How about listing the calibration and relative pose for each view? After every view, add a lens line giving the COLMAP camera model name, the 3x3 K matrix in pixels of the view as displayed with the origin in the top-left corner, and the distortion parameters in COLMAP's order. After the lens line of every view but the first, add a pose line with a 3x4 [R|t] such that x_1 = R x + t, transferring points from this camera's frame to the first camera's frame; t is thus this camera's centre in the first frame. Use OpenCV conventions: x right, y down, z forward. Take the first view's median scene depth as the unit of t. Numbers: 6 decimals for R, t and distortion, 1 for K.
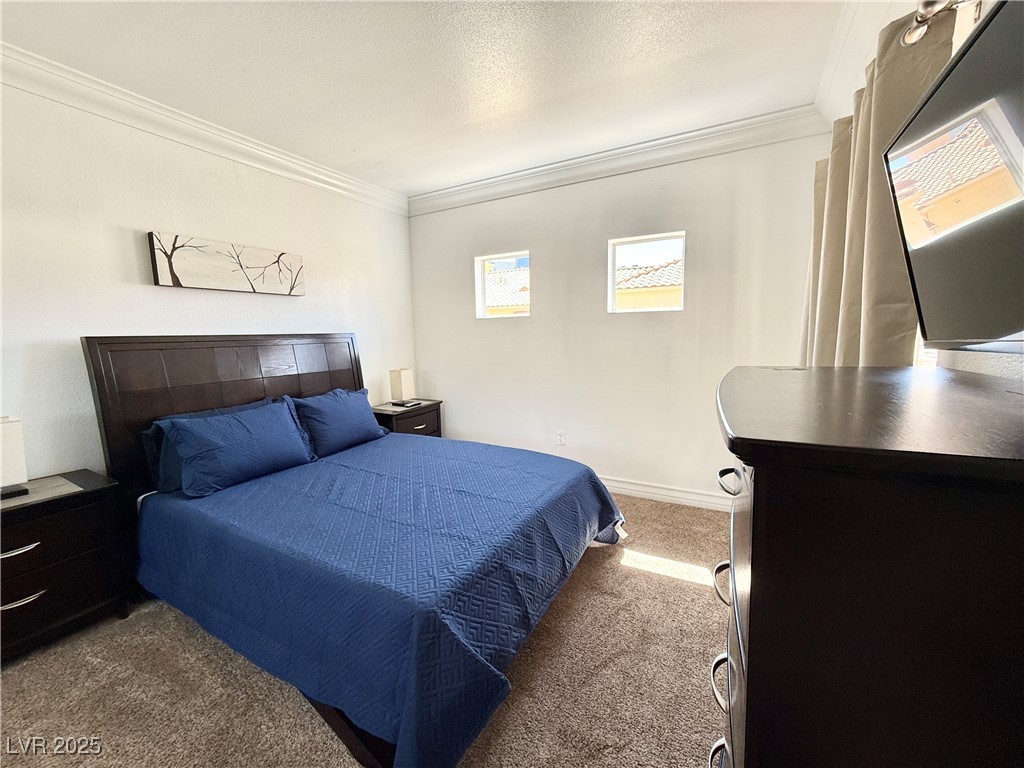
lens RADIAL K [[408.8, 0, 511.0], [0, 408.8, 389.1], [0, 0, 1]] dist [0.000699, -0.000059]
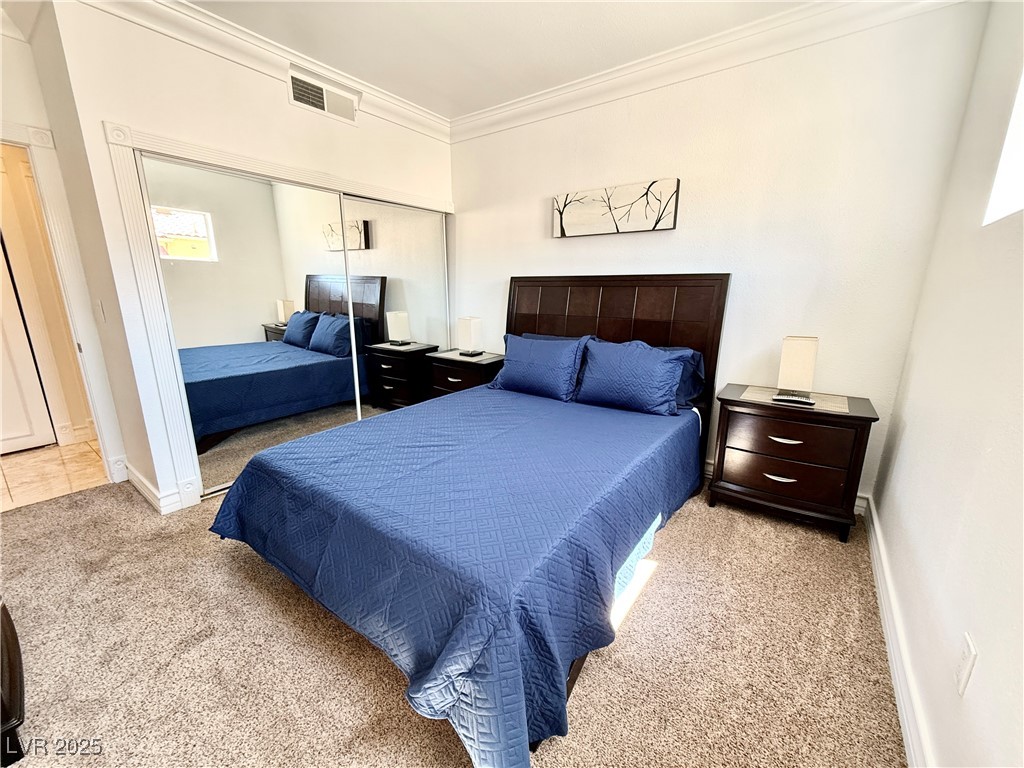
lens RADIAL K [[408.8, 0, 509.4], [0, 408.8, 383.5], [0, 0, 1]] dist [0.000699, -0.000059]
pose [[-0.146217, 0.266693, -0.952625, 0.492758], [-0.125876, 0.950132, 0.285316, -0.139021], [0.981211, 0.161630, -0.105355, 0.922436]]
